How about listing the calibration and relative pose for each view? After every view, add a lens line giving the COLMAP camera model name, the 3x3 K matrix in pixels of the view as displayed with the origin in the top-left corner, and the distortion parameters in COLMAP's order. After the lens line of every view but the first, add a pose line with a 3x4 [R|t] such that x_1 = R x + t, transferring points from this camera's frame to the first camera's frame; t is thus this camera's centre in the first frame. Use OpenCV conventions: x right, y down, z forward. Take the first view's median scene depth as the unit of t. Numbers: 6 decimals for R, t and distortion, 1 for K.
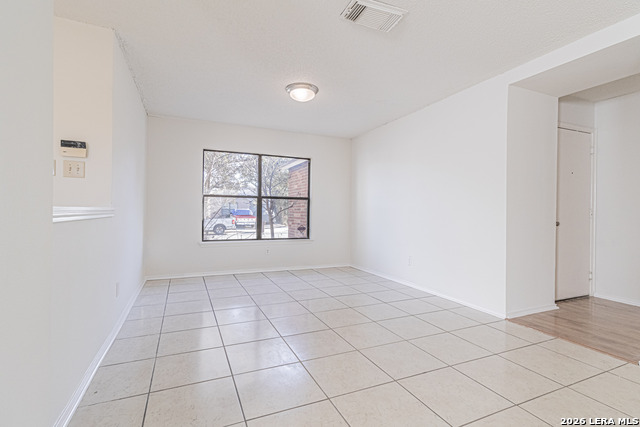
lens RADIAL K [[301.7, 0, 326.8], [0, 301.7, 209.6], [0, 0, 1]] dist [0.003390, 0.001360]
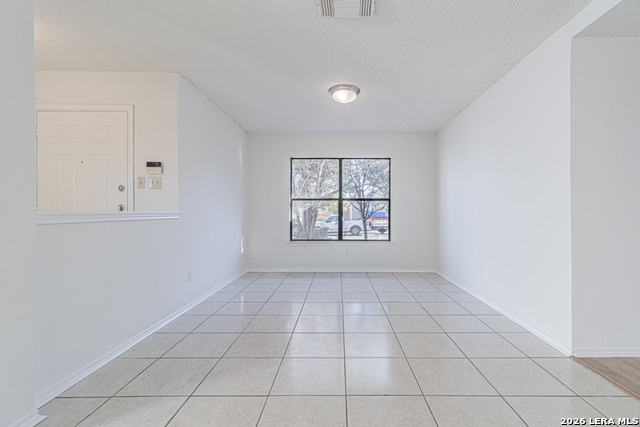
lens RADIAL K [[301.7, 0, 345.1], [0, 301.7, 212.6], [0, 0, 1]] dist [0.003390, 0.001360]
pose [[0.912525, -0.009749, -0.408904, 0.214553], [0.011433, 0.999933, 0.001674, 0.001871], [0.408861, -0.006203, 0.912576, 0.056869]]
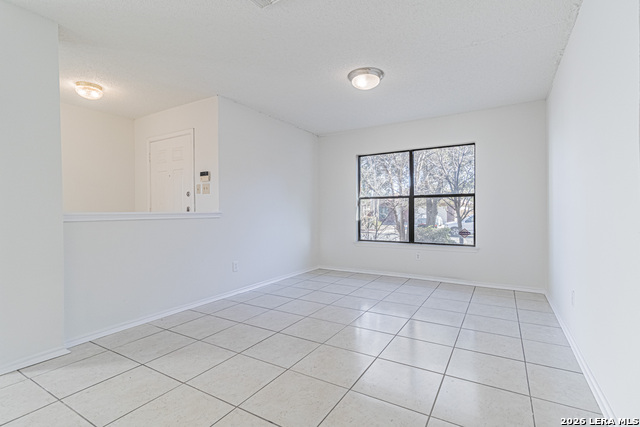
lens RADIAL K [[301.7, 0, 320.2], [0, 301.7, 214.1], [0, 0, 1]] dist [0.003390, 0.001360]
pose [[0.561478, -0.008761, -0.827445, 0.380545], [0.016984, 0.999855, 0.000938, 0.005621], [0.827318, -0.014580, 0.561545, 0.253027]]
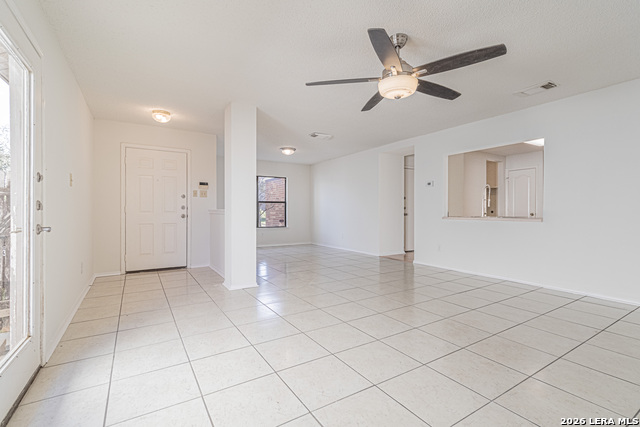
lens RADIAL K [[301.7, 0, 323.3], [0, 301.7, 208.4], [0, 0, 1]] dist [0.003390, 0.001360]
pose [[0.989543, -0.014510, 0.143507, -0.094211], [0.014264, 0.999895, 0.002745, -0.004843], [-0.143531, -0.000670, 0.989646, -0.665068]]
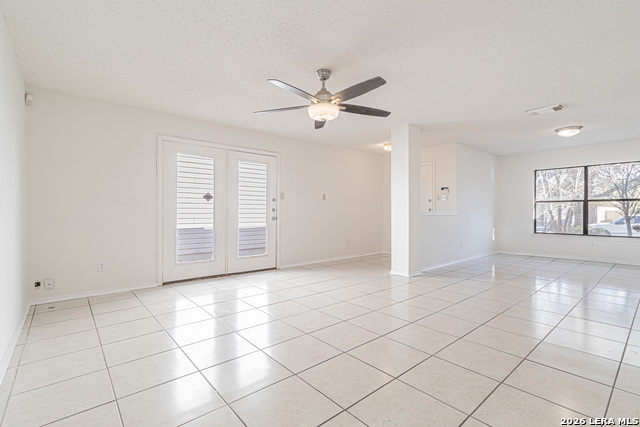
lens RADIAL K [[301.7, 0, 320.1], [0, 301.7, 212.1], [0, 0, 1]] dist [0.003390, 0.001360]
pose [[0.282181, -0.011987, -0.959286, 0.649849], [0.008889, 0.999912, -0.009880, 0.005980], [0.959320, -0.005739, 0.282263, -0.380093]]
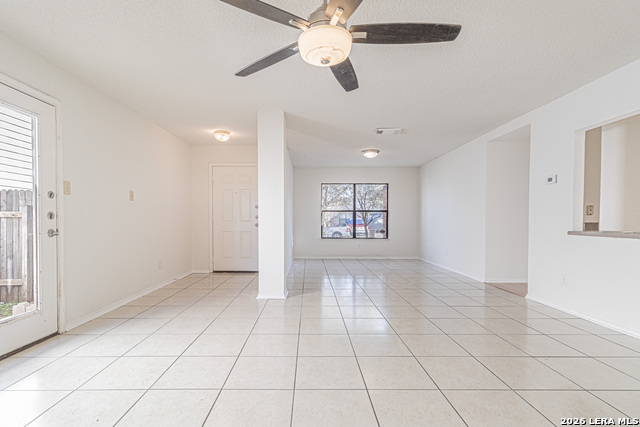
lens RADIAL K [[301.7, 0, 313.8], [0, 301.7, 231.8], [0, 0, 1]] dist [0.003390, 0.001360]
pose [[0.909631, 0.002315, -0.415410, 0.235128], [0.014980, 0.999151, 0.038369, 0.001648], [0.415146, -0.041124, 0.908825, -0.516091]]
